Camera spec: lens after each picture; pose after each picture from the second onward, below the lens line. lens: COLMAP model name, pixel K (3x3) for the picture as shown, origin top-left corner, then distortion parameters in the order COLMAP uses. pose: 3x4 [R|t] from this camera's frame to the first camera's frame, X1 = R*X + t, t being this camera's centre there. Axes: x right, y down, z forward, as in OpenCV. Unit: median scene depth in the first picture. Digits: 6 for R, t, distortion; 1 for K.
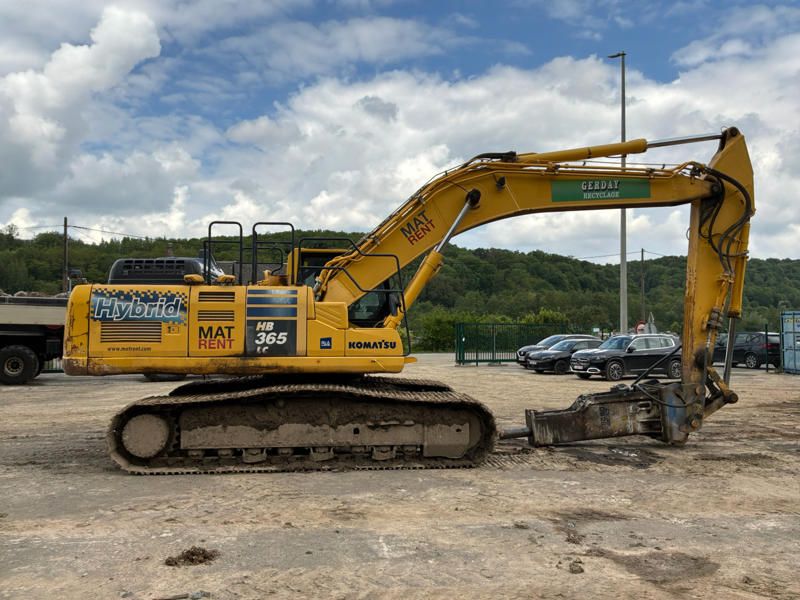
lens RADIAL K [[661.4, 0, 400.0], [0, 661.4, 300.0], [0, 0, 1]] dist [0.101400, -0.190598]
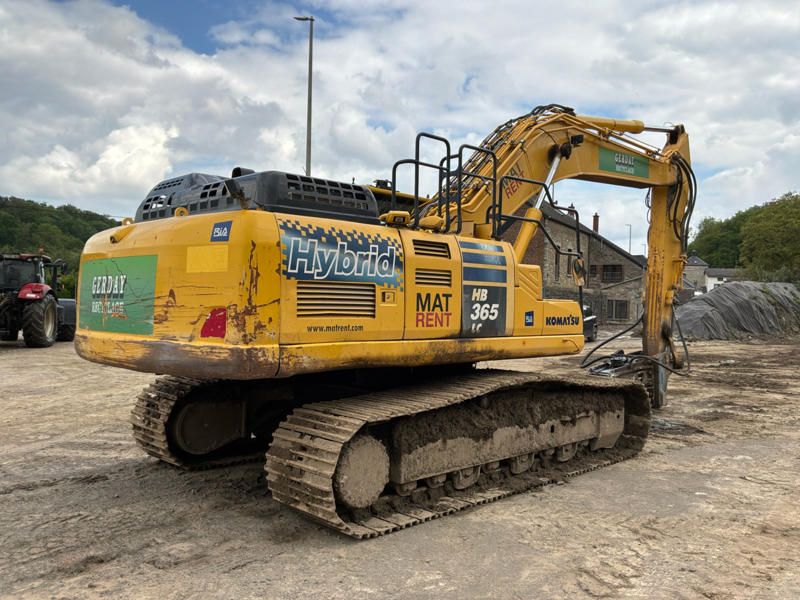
lens RADIAL K [[661.4, 0, 400.0], [0, 661.4, 300.0], [0, 0, 1]] dist [0.101400, -0.190598]
pose [[0.781141, 0.016722, 0.624131, -0.715023], [-0.048958, 0.998204, 0.034529, 0.025099], [-0.622433, -0.057528, 0.780556, 0.505436]]
